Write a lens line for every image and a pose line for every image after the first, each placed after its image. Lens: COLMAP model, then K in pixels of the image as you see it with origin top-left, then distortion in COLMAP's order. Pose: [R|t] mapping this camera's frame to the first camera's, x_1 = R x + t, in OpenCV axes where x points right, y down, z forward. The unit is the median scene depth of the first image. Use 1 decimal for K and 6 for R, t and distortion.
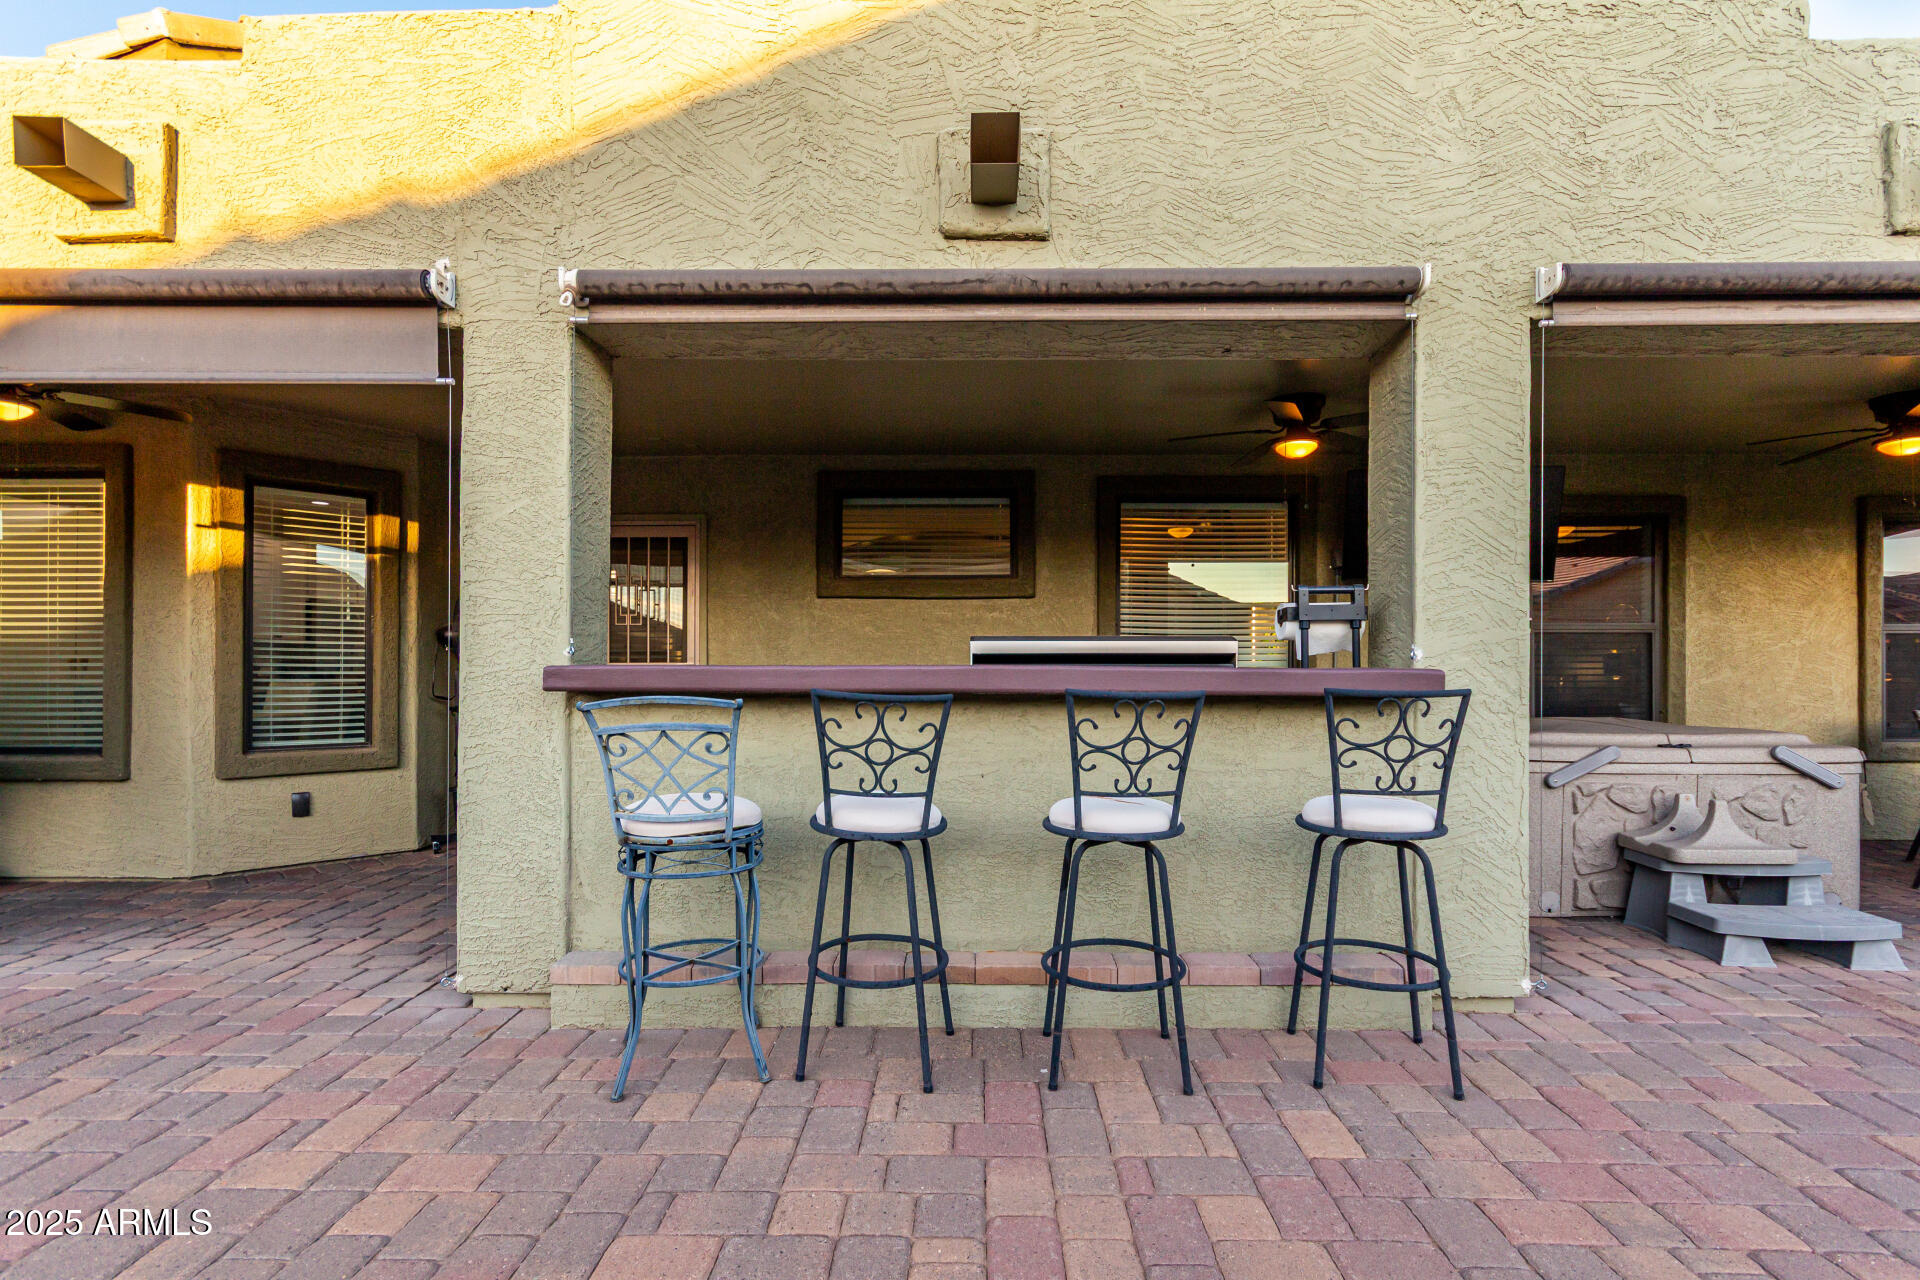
lens RADIAL K [[907.2, 0, 957.2], [0, 907.2, 670.7], [0, 0, 1]] dist [0.000574, 0.000226]
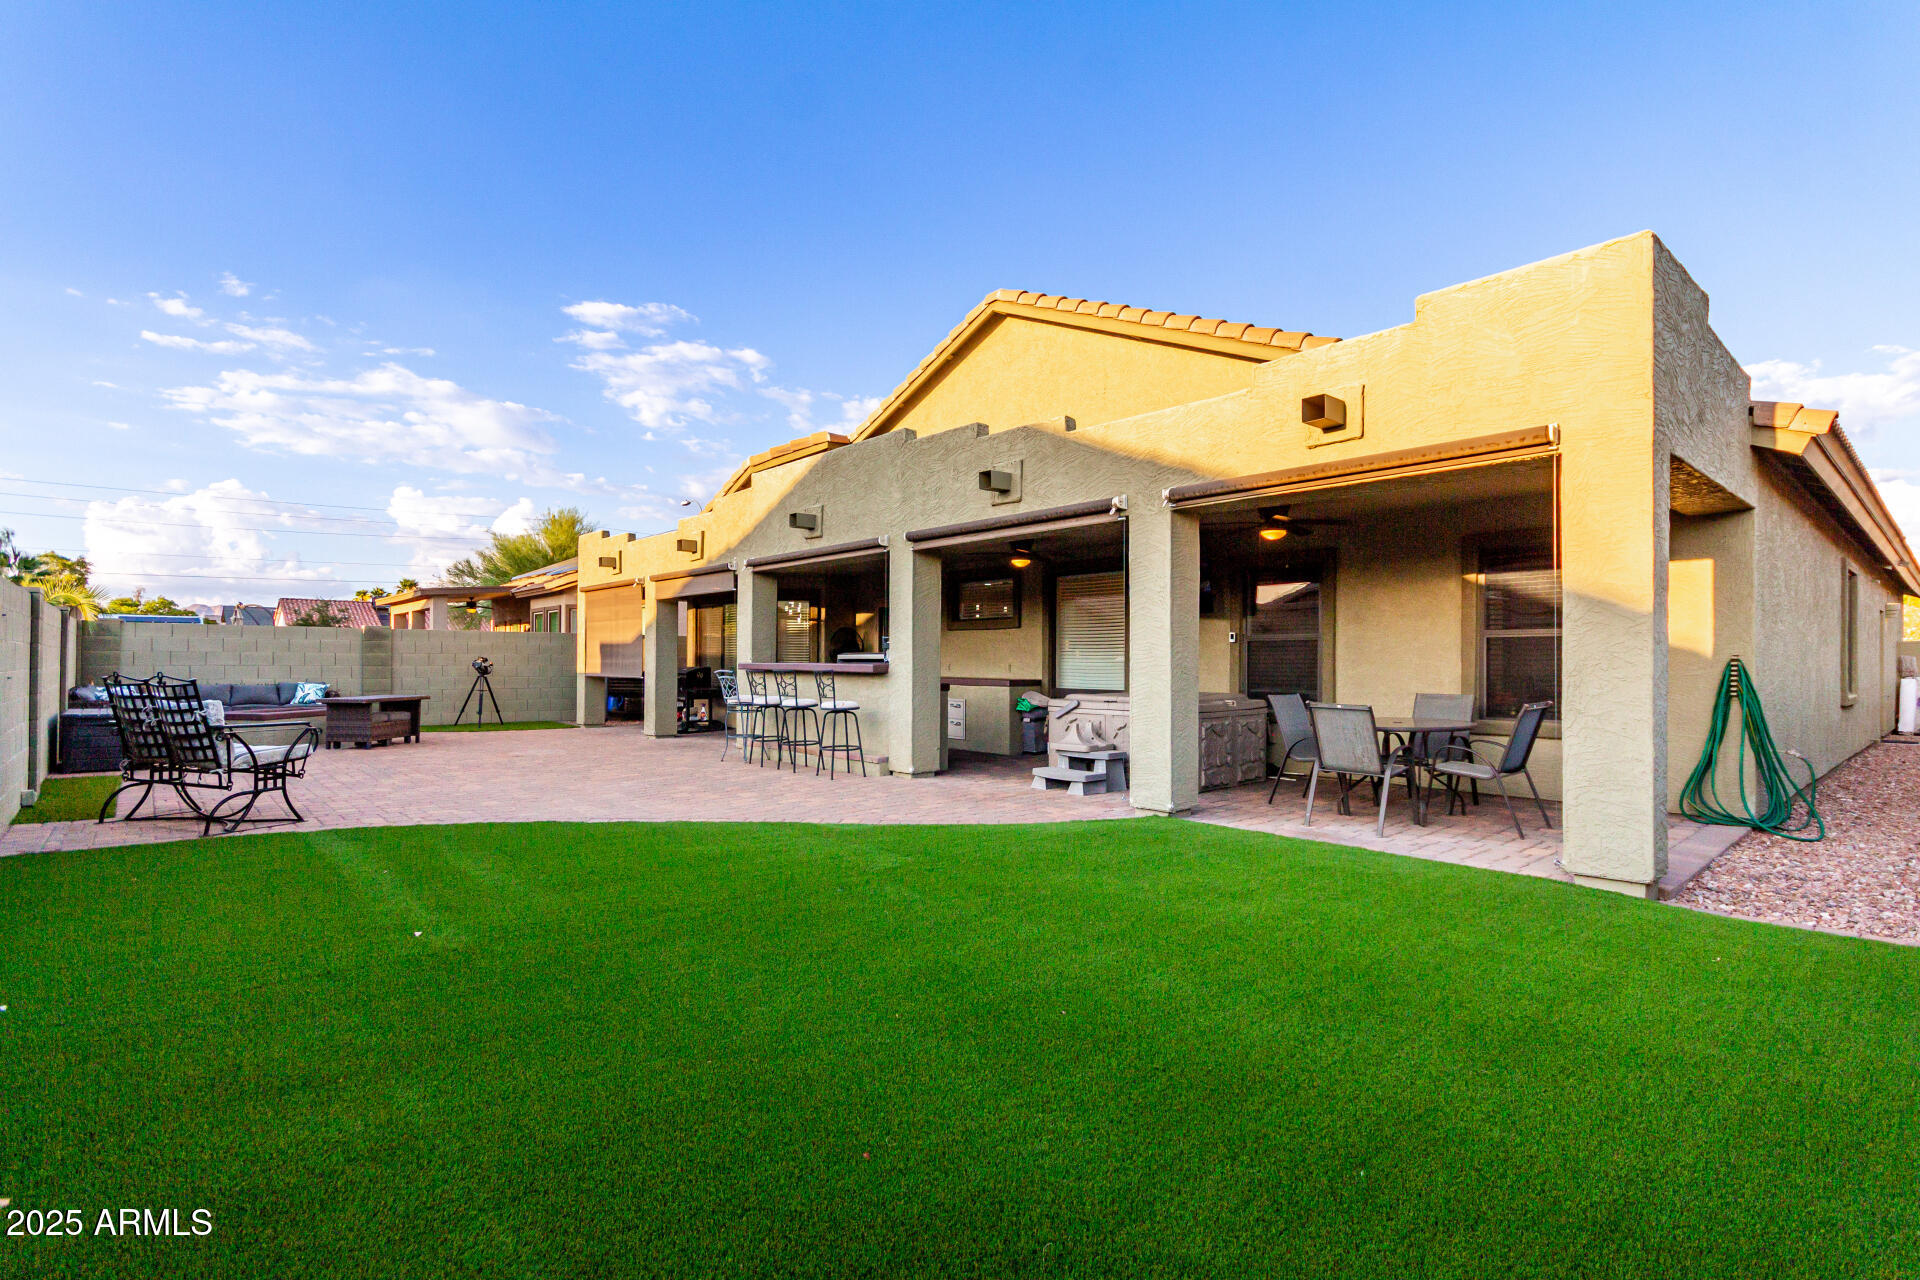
lens RADIAL K [[916.6, 0, 973.4], [0, 916.6, 653.8], [0, 0, 1]] dist [0.002610, 0.000601]
pose [[0.678990, -0.006173, -0.734122, 1.928449], [-0.003966, 0.999919, -0.012076, 0.002433], [0.734137, 0.011110, 0.678910, -0.585788]]
